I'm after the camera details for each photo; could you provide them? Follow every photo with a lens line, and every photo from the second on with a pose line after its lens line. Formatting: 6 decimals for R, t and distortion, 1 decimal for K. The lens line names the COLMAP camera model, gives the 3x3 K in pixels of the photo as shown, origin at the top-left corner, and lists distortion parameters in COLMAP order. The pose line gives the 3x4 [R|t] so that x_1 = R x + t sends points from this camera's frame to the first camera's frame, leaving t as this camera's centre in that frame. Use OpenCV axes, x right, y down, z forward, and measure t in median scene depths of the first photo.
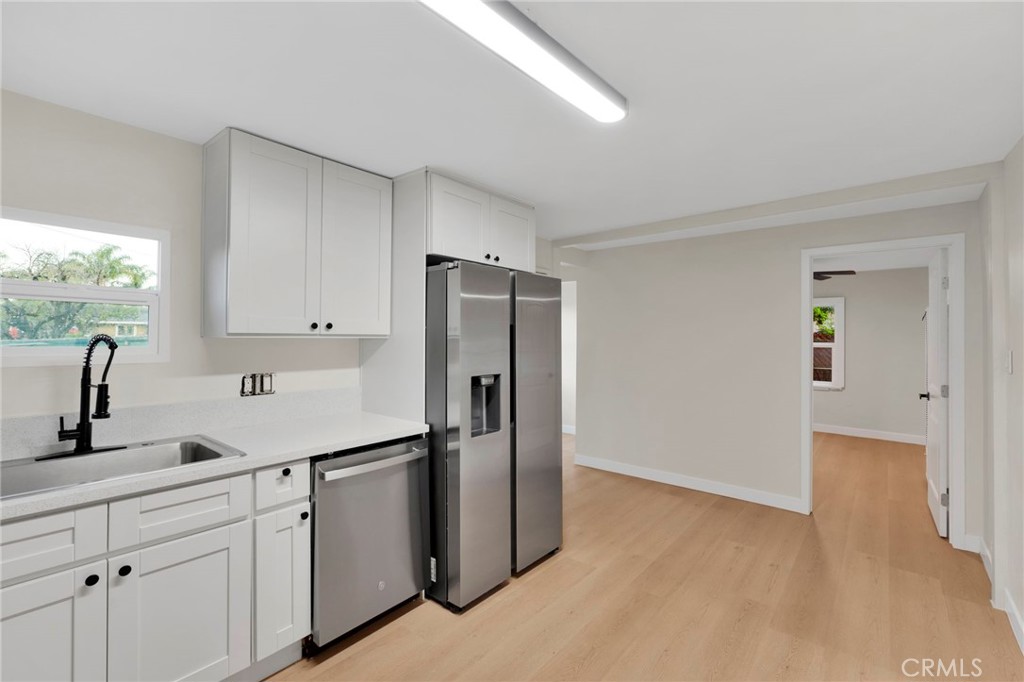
lens RADIAL K [[448.8, 0, 515.1], [0, 448.8, 338.9], [0, 0, 1]] dist [0.000009, 0.000222]
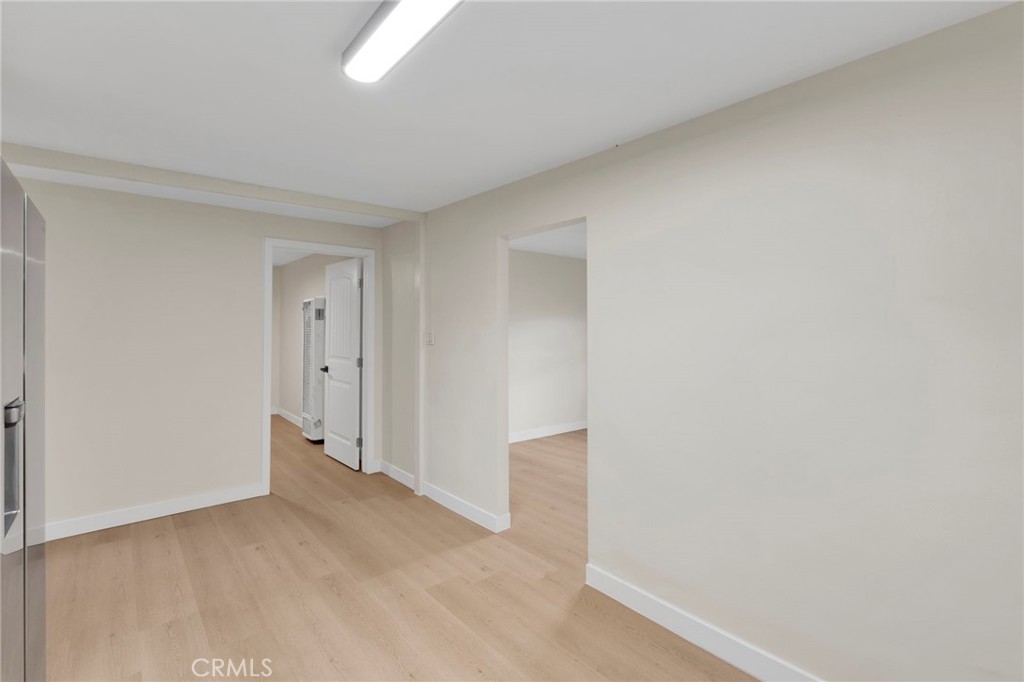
lens RADIAL K [[462.2, 0, 513.0], [0, 462.2, 325.6], [0, 0, 1]] dist [-0.000217, 0.000082]
pose [[0.174764, -0.006785, 0.984587, -0.368646], [0.006499, 0.999962, 0.005738, -0.000899], [-0.984589, 0.005396, 0.174801, 0.314896]]
